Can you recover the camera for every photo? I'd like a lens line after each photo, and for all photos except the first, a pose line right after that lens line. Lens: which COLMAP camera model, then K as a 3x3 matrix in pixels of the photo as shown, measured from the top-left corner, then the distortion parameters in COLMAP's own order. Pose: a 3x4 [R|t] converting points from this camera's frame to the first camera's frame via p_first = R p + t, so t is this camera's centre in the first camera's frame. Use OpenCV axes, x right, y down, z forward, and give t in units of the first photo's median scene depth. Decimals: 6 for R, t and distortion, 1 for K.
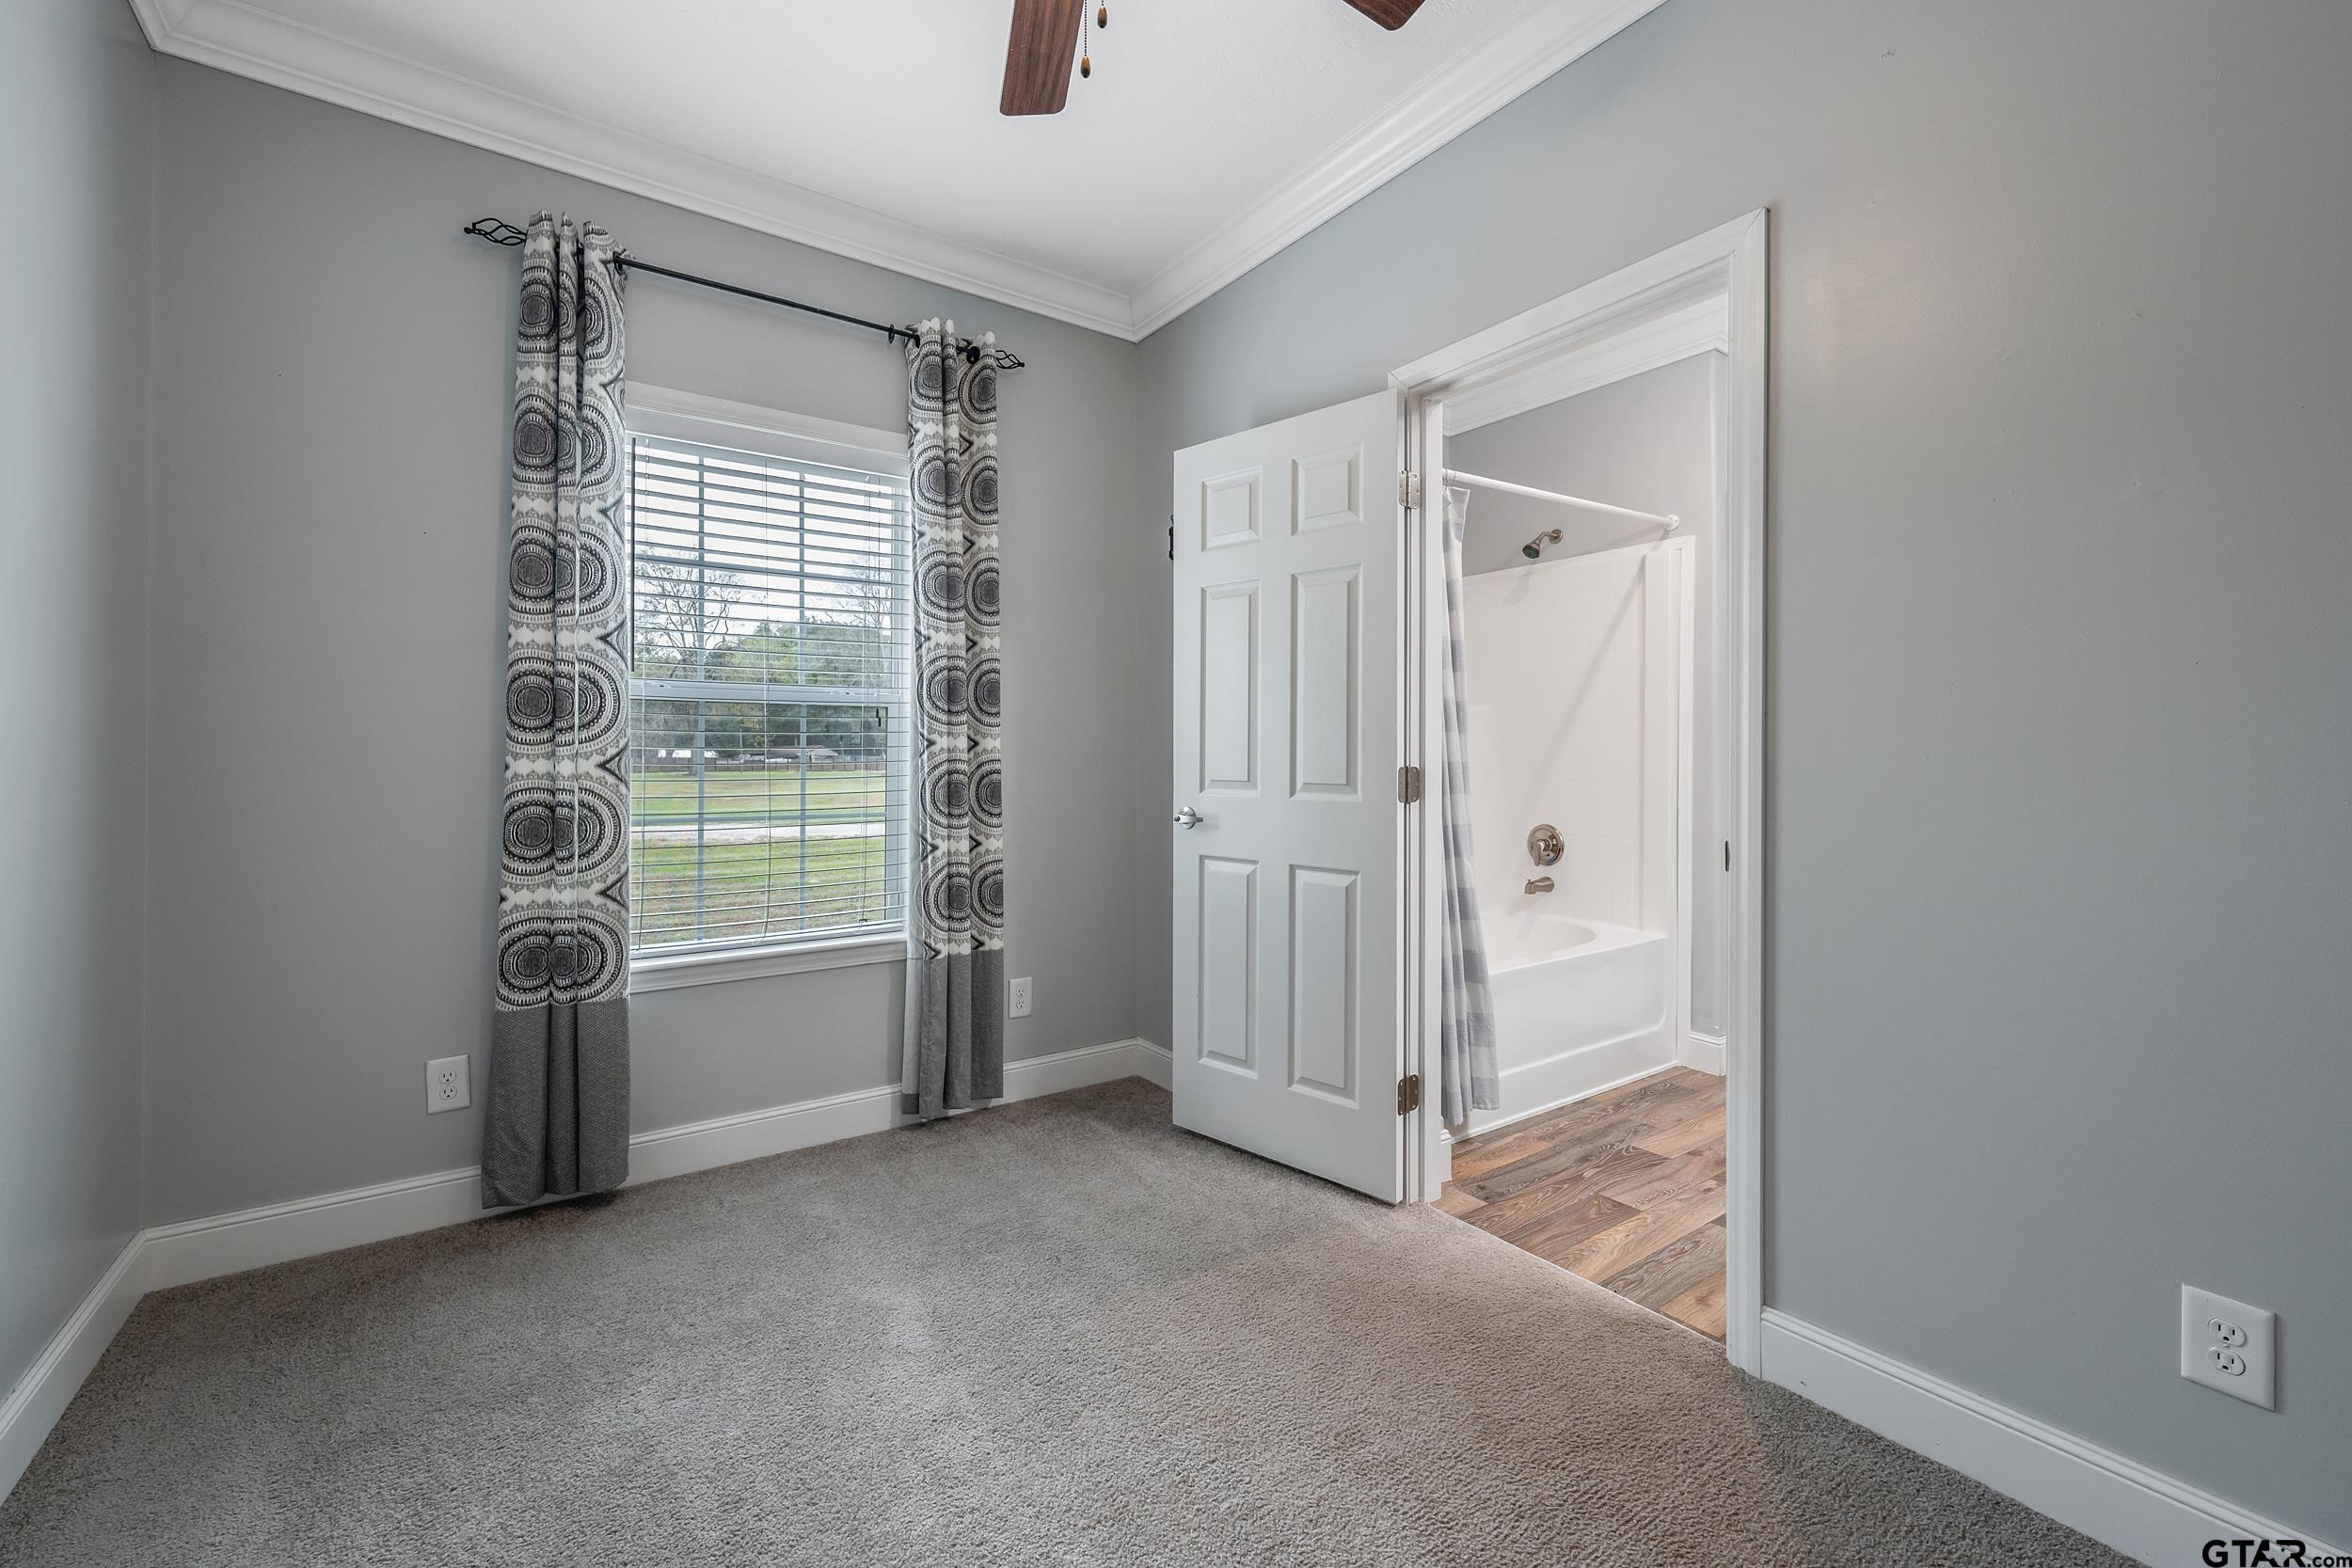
lens RADIAL K [[962.7, 0, 1176.0], [0, 962.7, 784.0], [0, 0, 1]] dist [-0.002381, -0.000375]
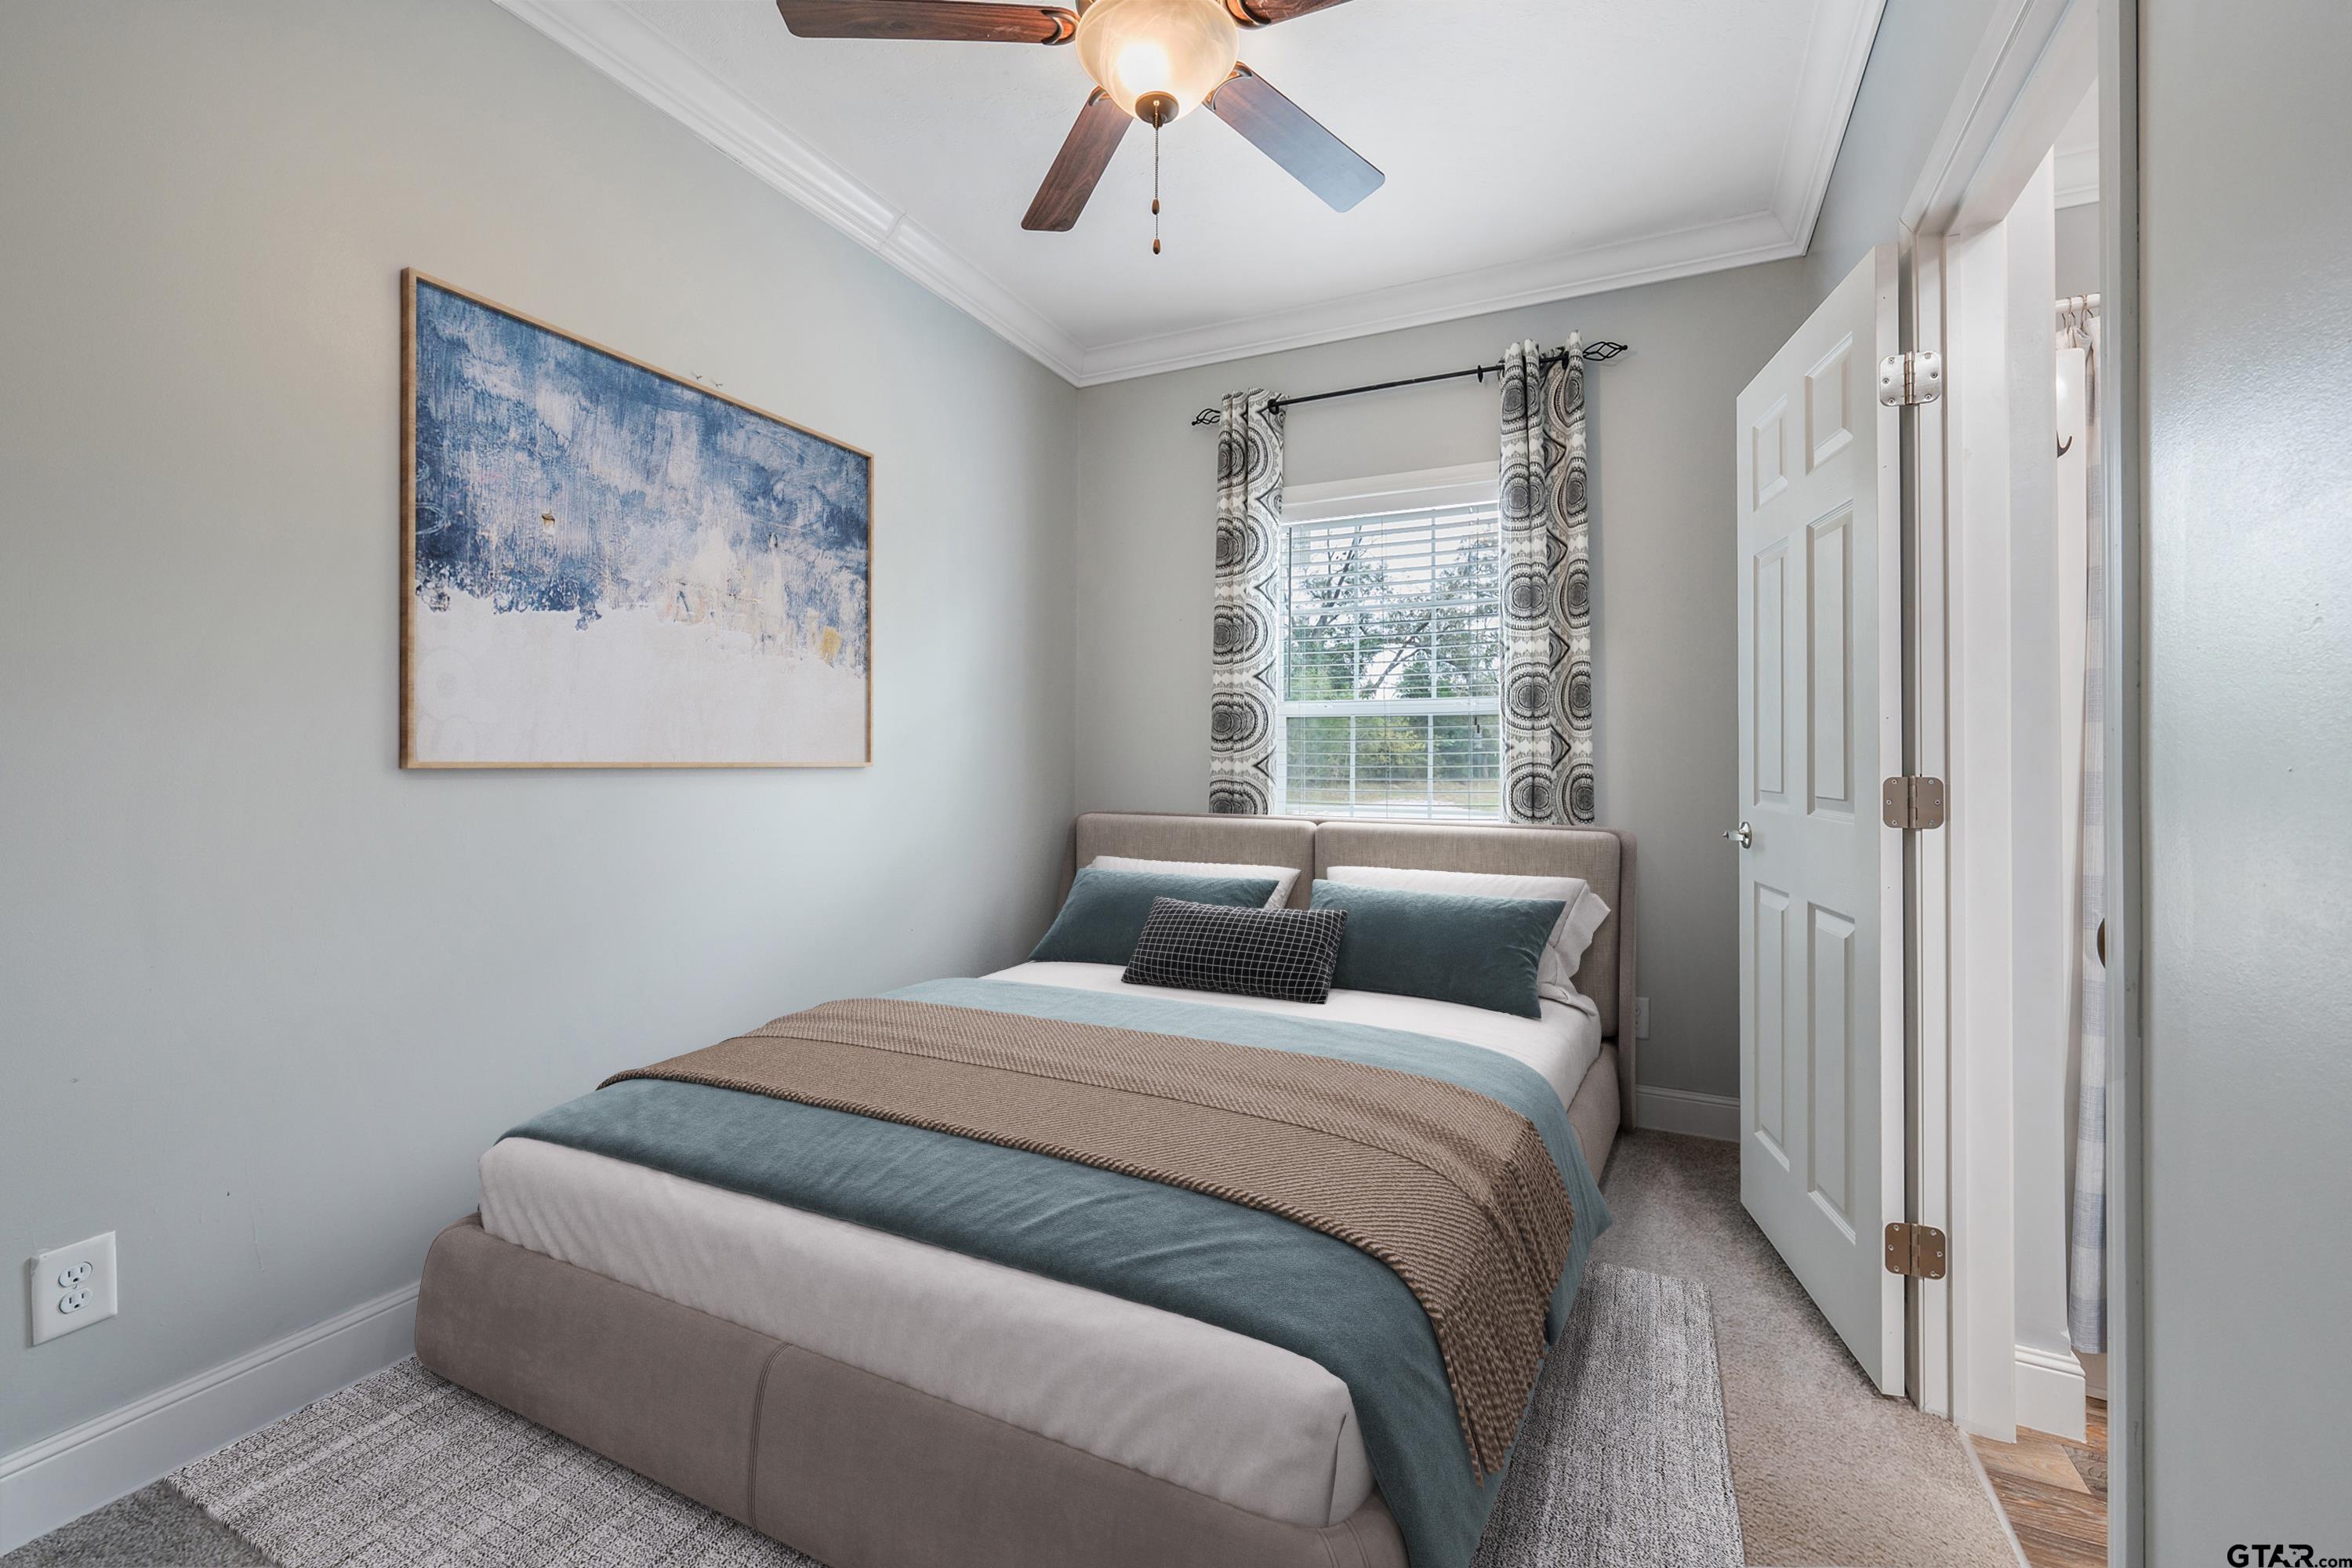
lens RADIAL K [[962.8, 0, 1176.0], [0, 962.8, 784.0], [0, 0, 1]] dist [-0.002381, -0.000375]
pose [[0.491802, 0.024699, -0.870356, 0.540662], [-0.026185, 0.999565, 0.013569, -0.007699], [0.870313, 0.016117, 0.492235, 0.181935]]
